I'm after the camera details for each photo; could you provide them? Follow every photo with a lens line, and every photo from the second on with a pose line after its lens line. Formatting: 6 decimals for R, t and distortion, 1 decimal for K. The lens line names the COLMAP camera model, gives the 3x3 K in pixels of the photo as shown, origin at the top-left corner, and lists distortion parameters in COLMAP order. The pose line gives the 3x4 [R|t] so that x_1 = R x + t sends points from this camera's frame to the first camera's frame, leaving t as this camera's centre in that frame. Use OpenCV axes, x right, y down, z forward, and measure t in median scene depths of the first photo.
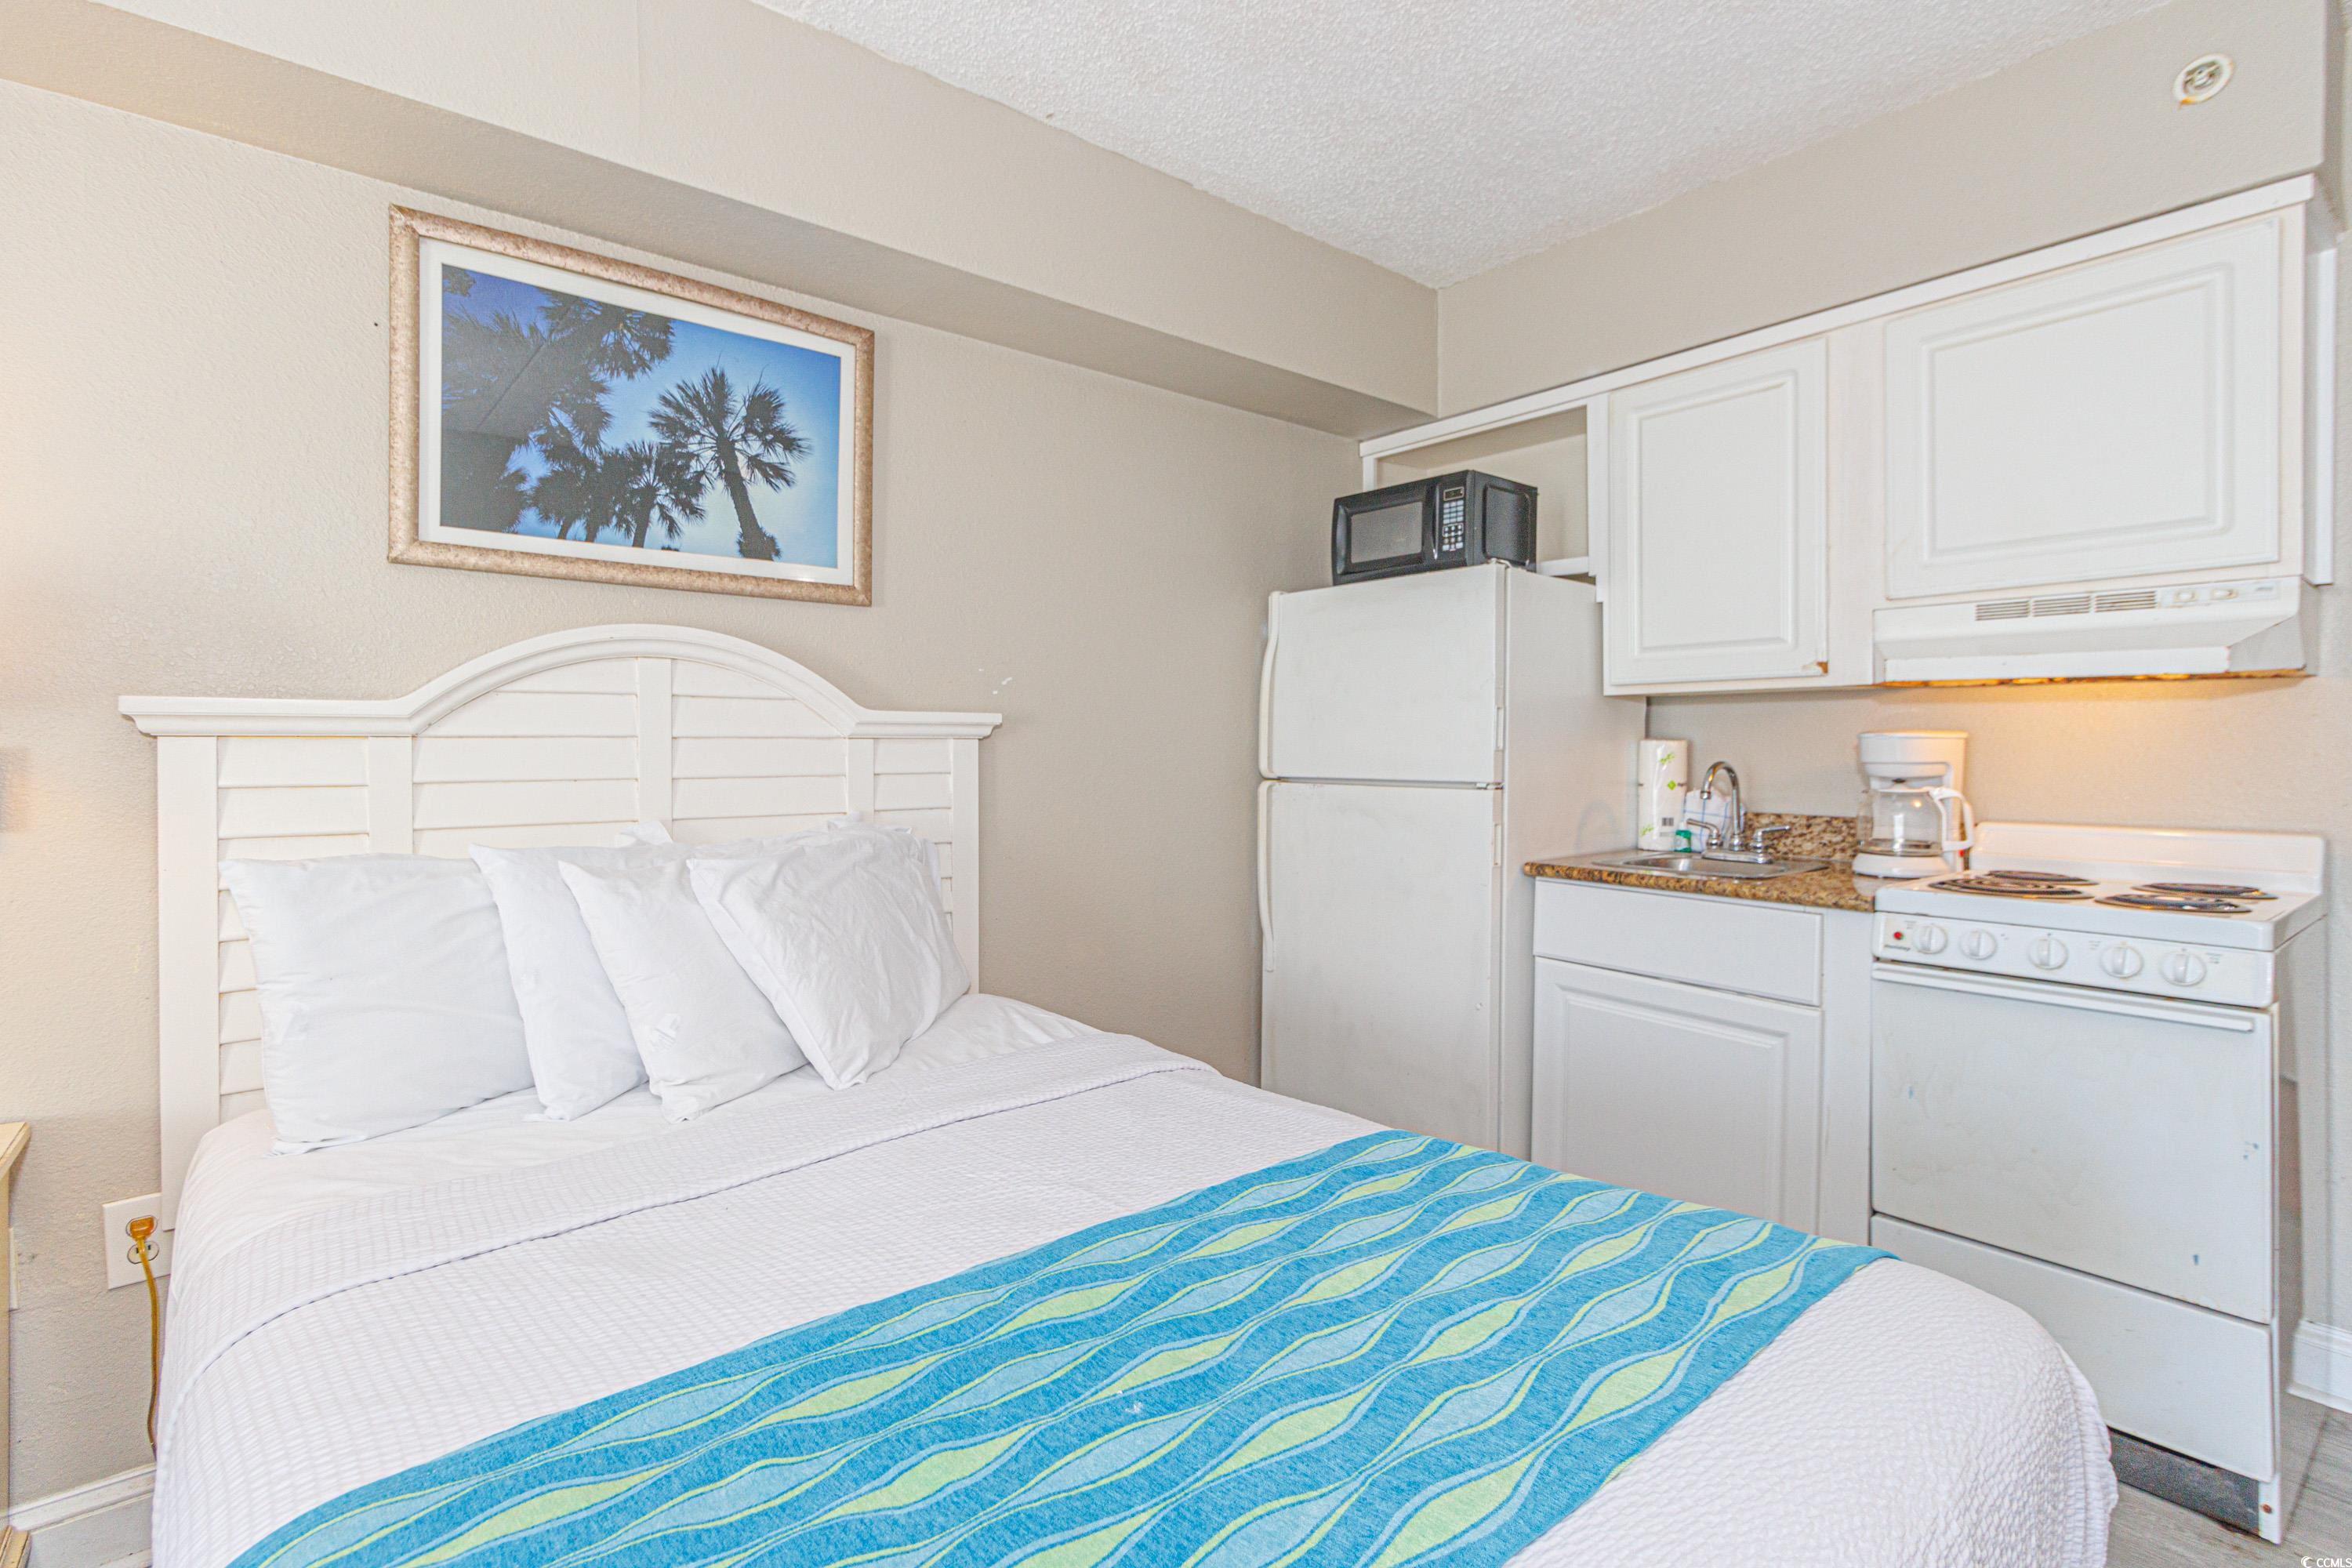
lens RADIAL K [[1126.8, 0, 1137.6], [0, 1126.8, 761.6], [0, 0, 1]] dist [0.007249, -0.000368]
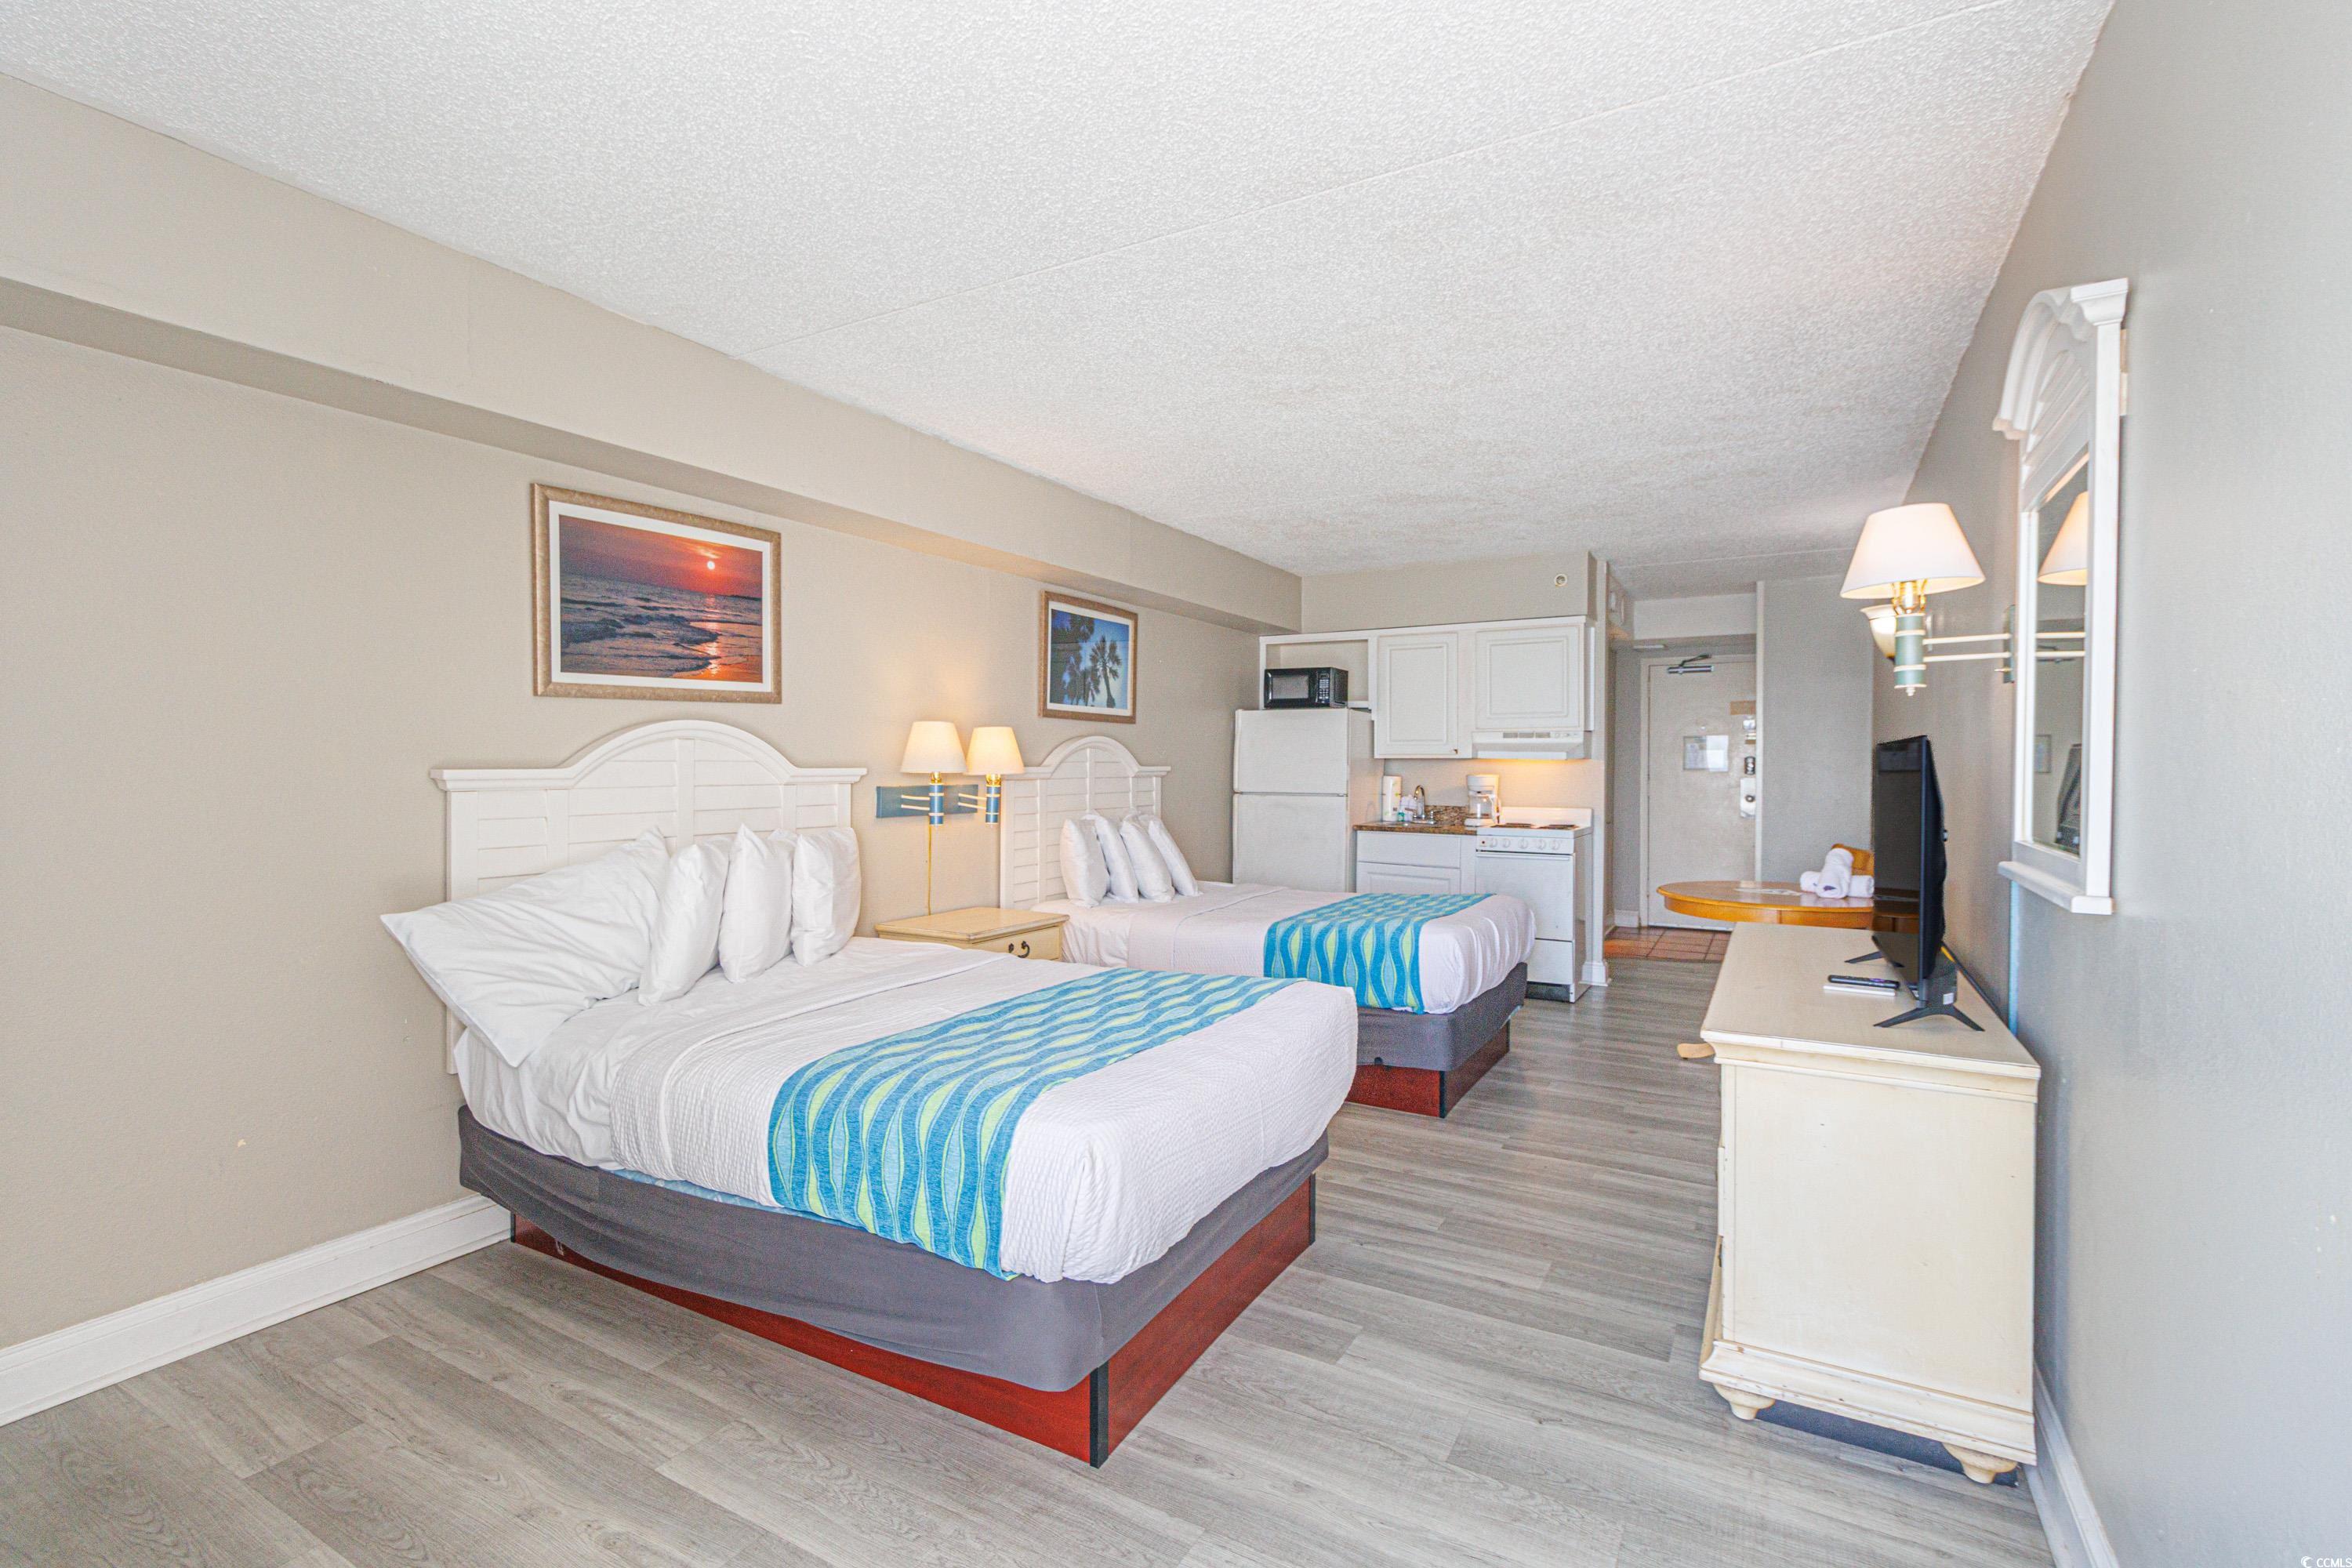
lens RADIAL K [[1126.8, 0, 1118.1], [0, 1126.8, 792.3], [0, 0, 1]] dist [0.007249, -0.000368]
pose [[0.941014, -0.004586, 0.338337, -1.109251], [0.000326, 0.999920, 0.012648, -0.018371], [-0.338368, -0.011792, 0.940940, -1.323895]]
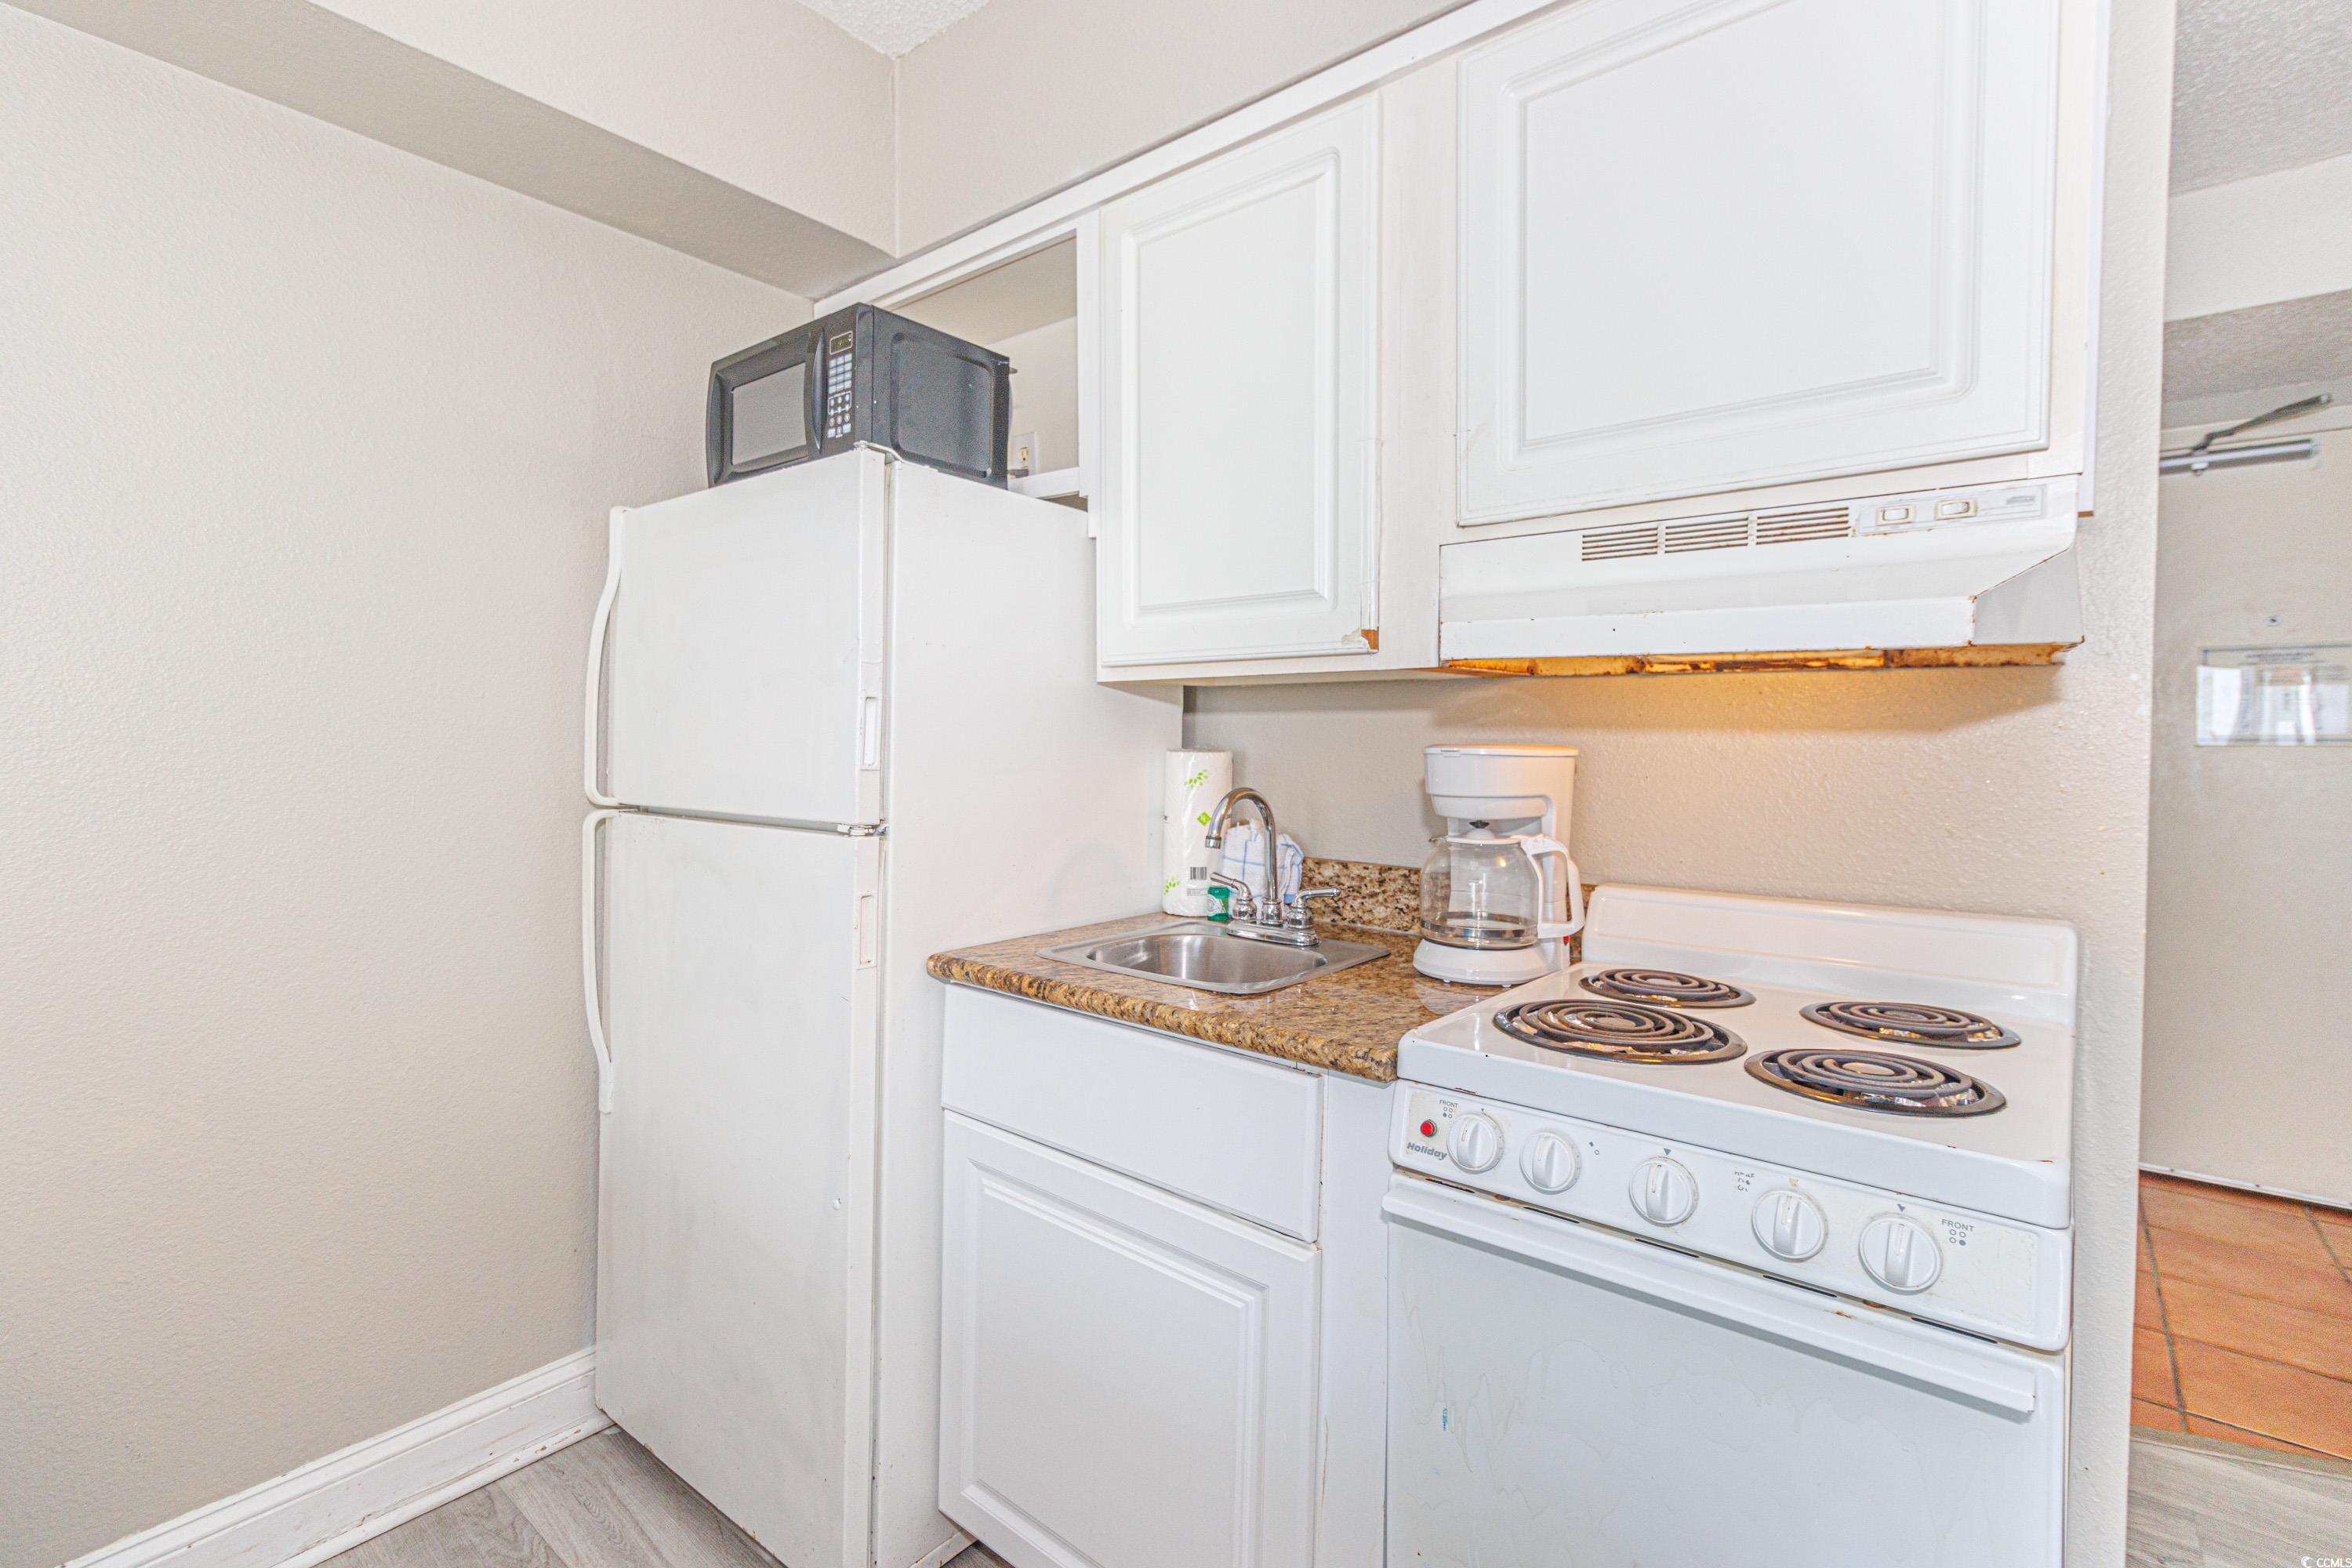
lens RADIAL K [[1126.8, 0, 1129.7], [0, 1126.8, 769.8], [0, 0, 1]] dist [0.007249, -0.000368]
pose [[0.981716, 0.004732, 0.190293, 0.361934], [-0.007095, 0.999906, 0.011739, -0.018600], [-0.190220, -0.012874, 0.981657, 0.422562]]
